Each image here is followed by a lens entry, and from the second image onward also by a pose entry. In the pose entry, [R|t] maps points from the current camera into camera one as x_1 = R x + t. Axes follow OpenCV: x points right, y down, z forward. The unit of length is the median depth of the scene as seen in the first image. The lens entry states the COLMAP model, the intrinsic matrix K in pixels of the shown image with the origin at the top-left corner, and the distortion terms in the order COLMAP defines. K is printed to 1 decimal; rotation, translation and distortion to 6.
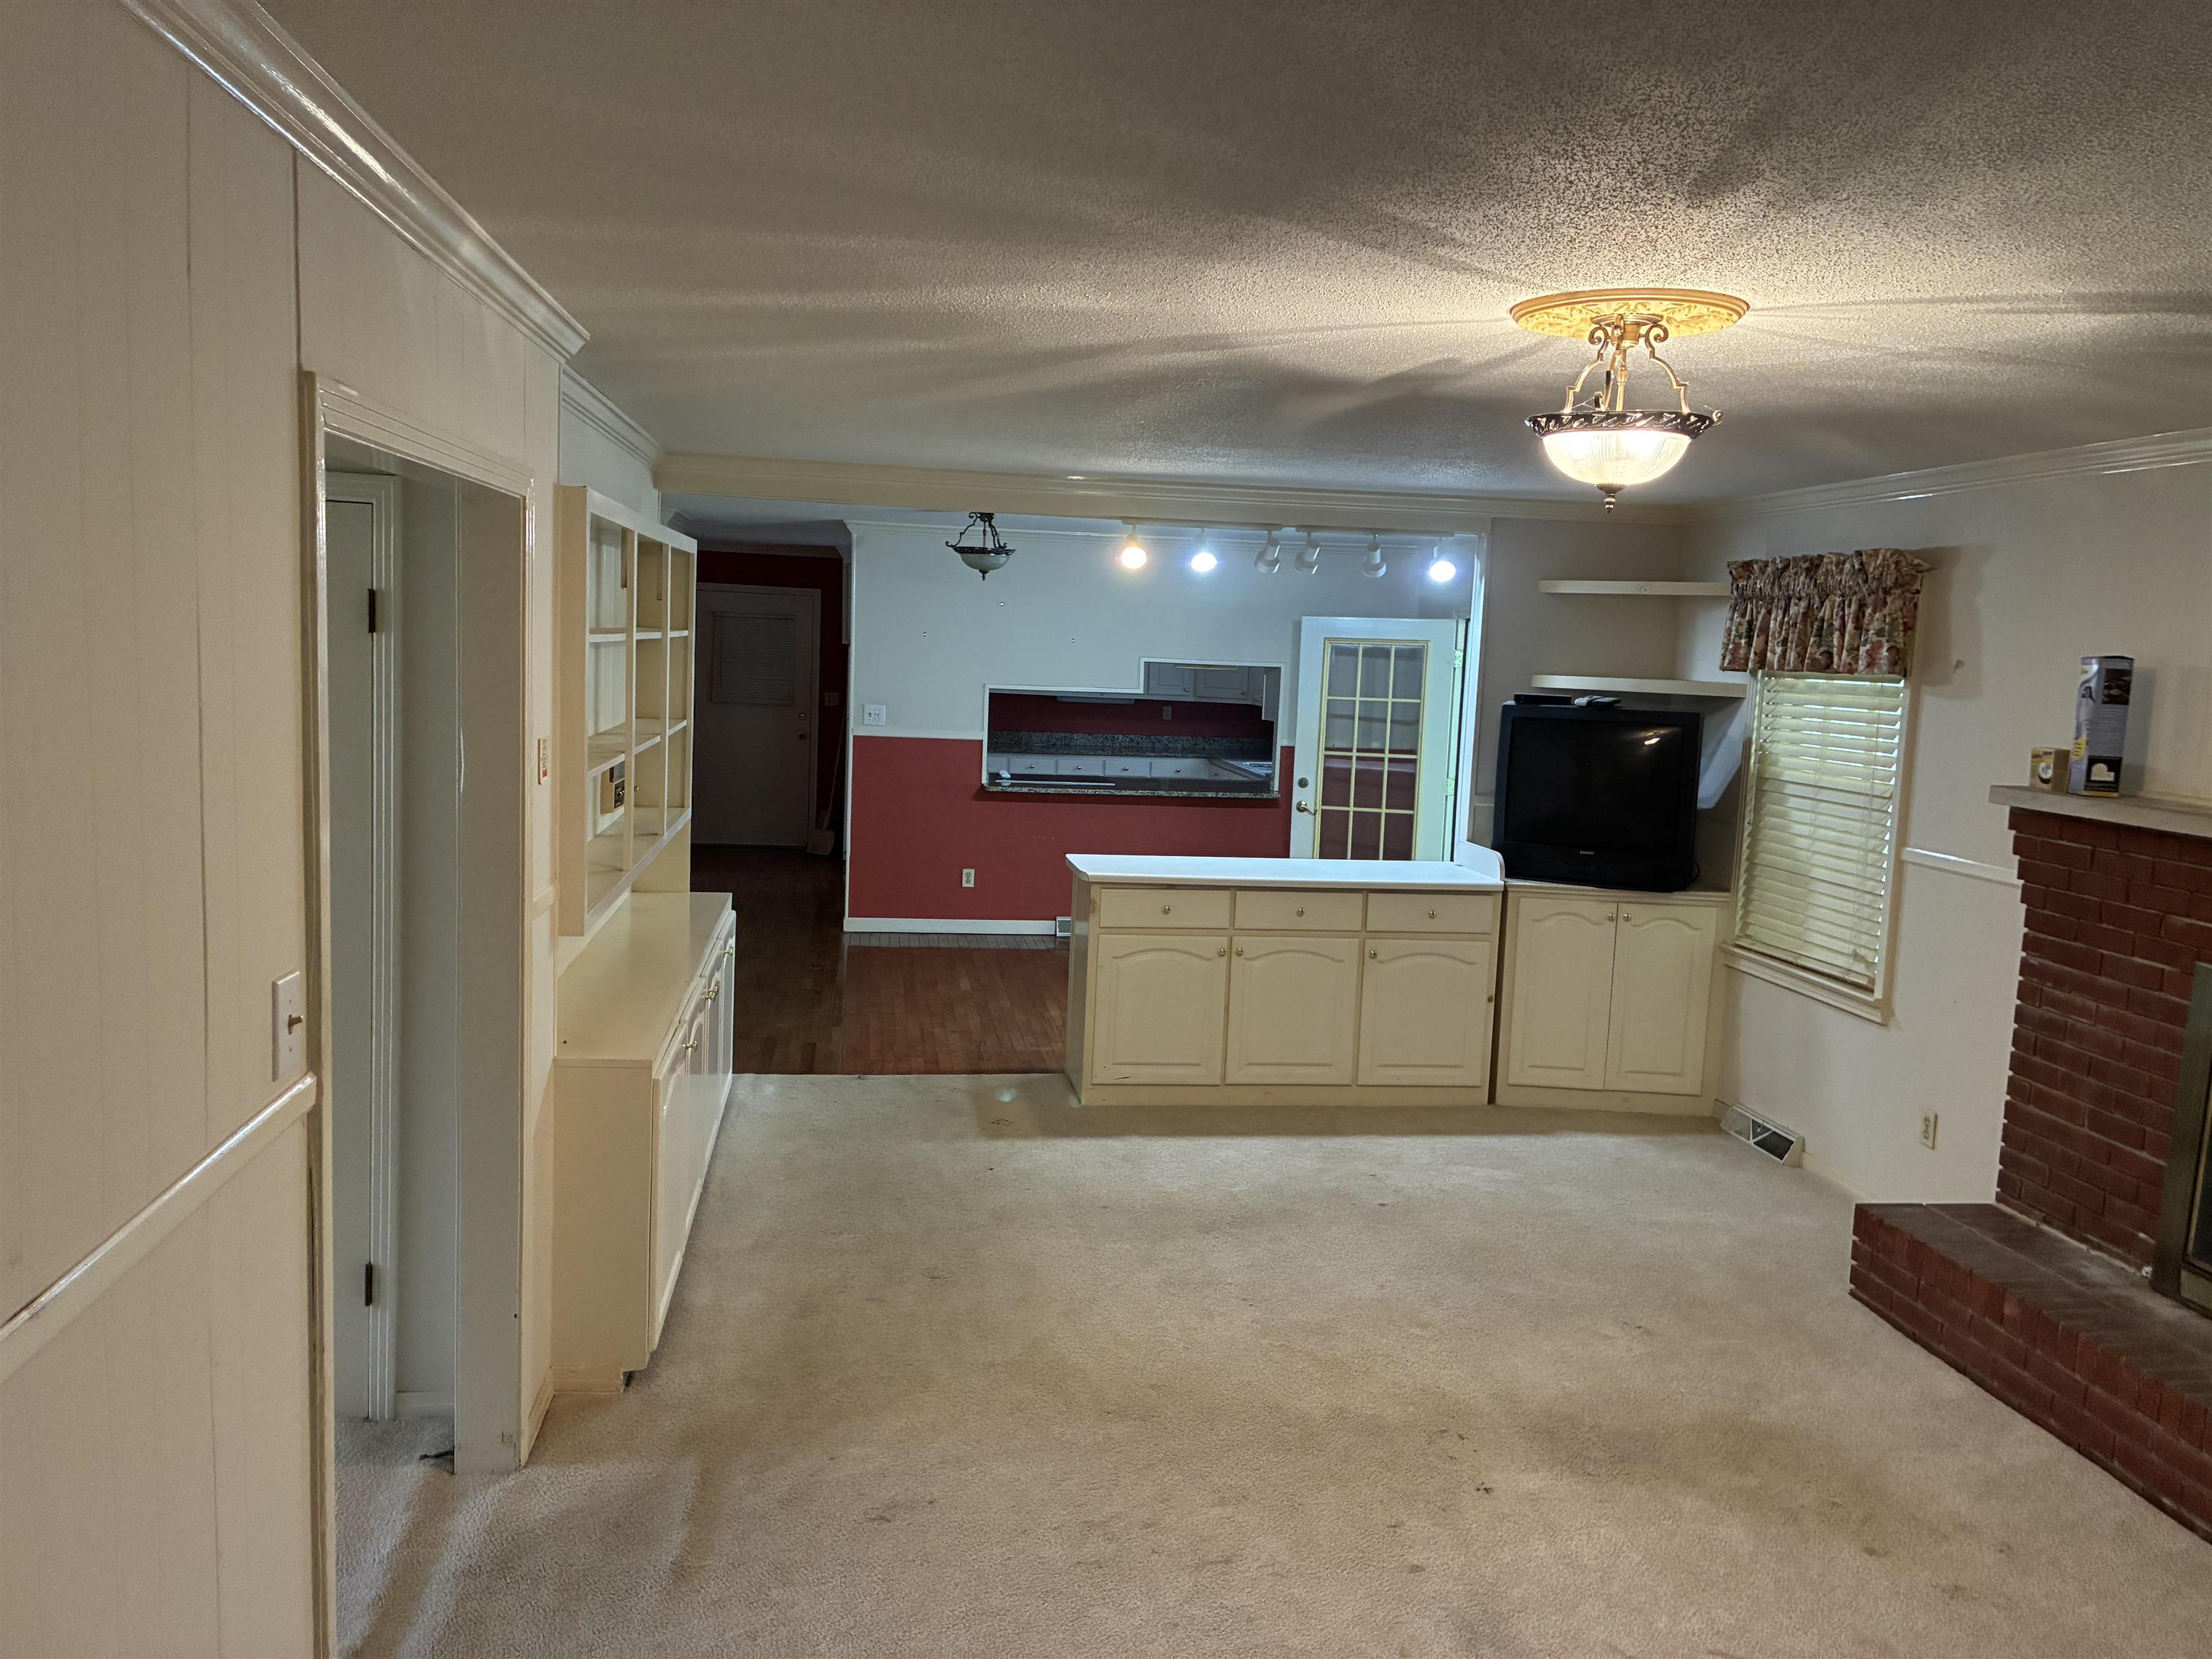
lens RADIAL K [[1690.4, 0, 1100.5], [0, 1690.4, 827.2], [0, 0, 1]] dist [0.014329, -0.018439]
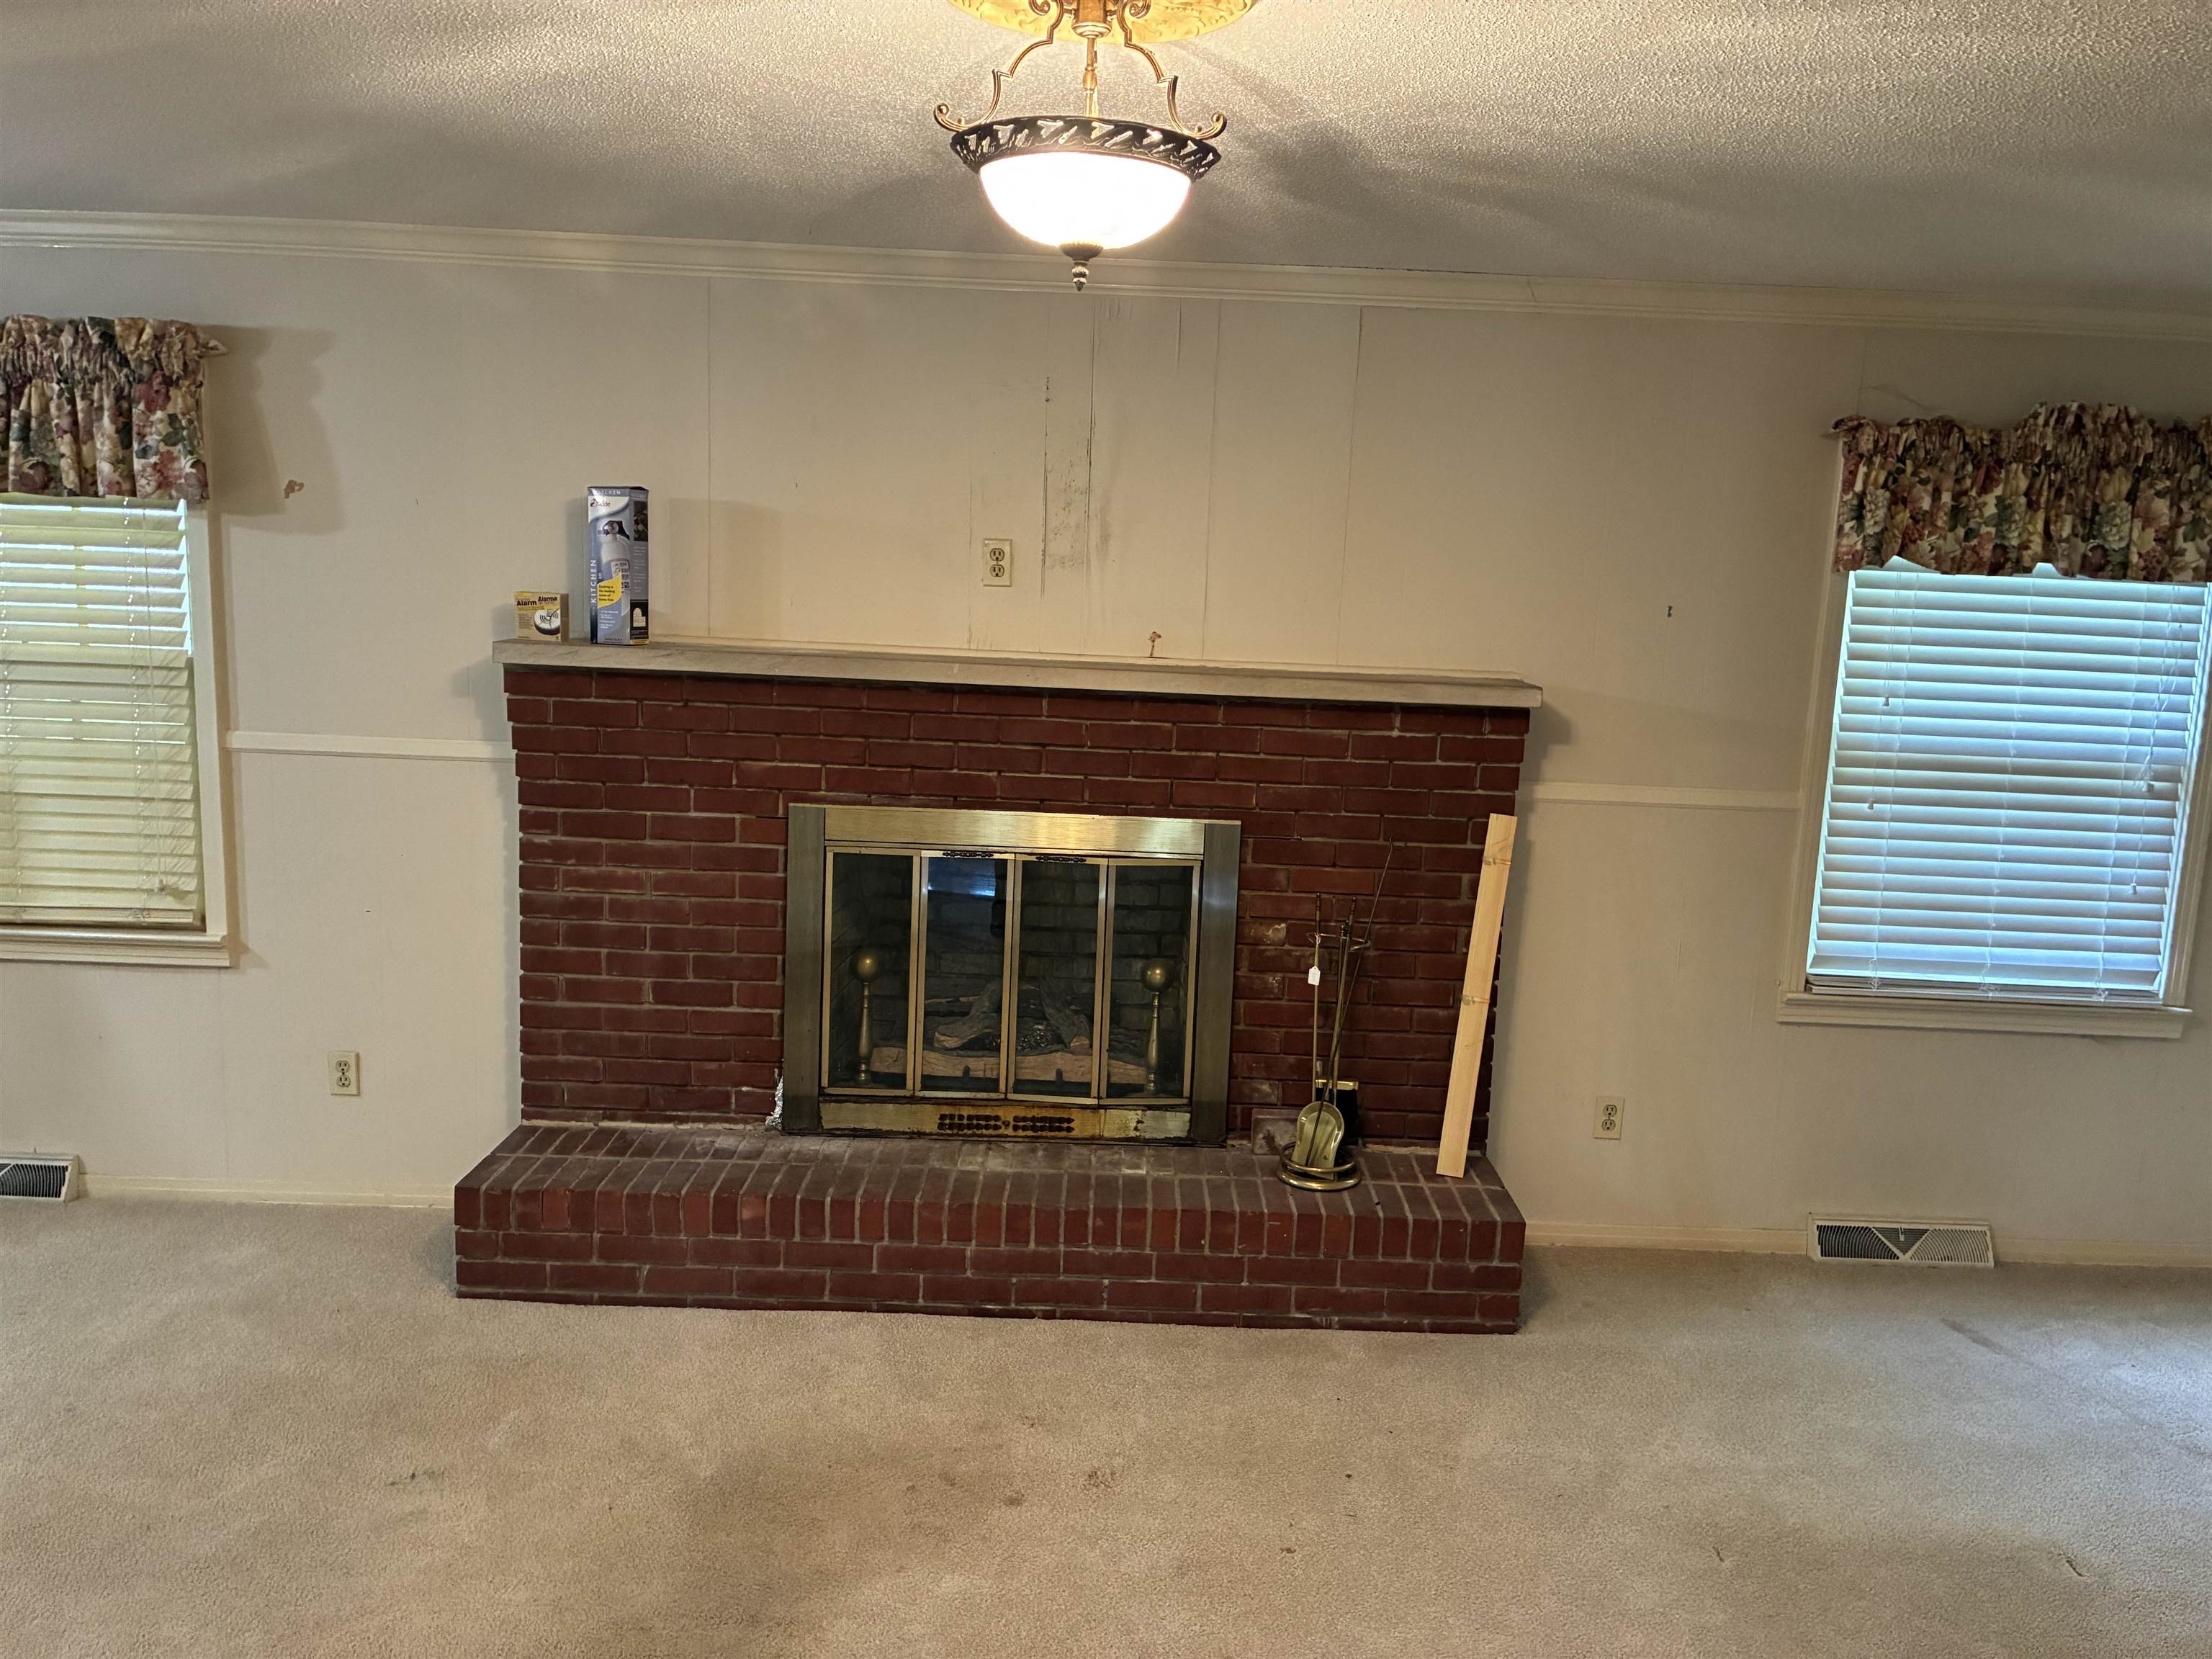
lens RADIAL K [[1690.4, 0, 1103.0], [0, 1690.4, 831.1], [0, 0, 1]] dist [0.014329, -0.018439]
pose [[0.113374, -0.194827, 0.974263, -0.232826], [0.074055, 0.979515, 0.187260, -0.059505], [-0.990789, 0.050918, 0.125480, 0.542206]]
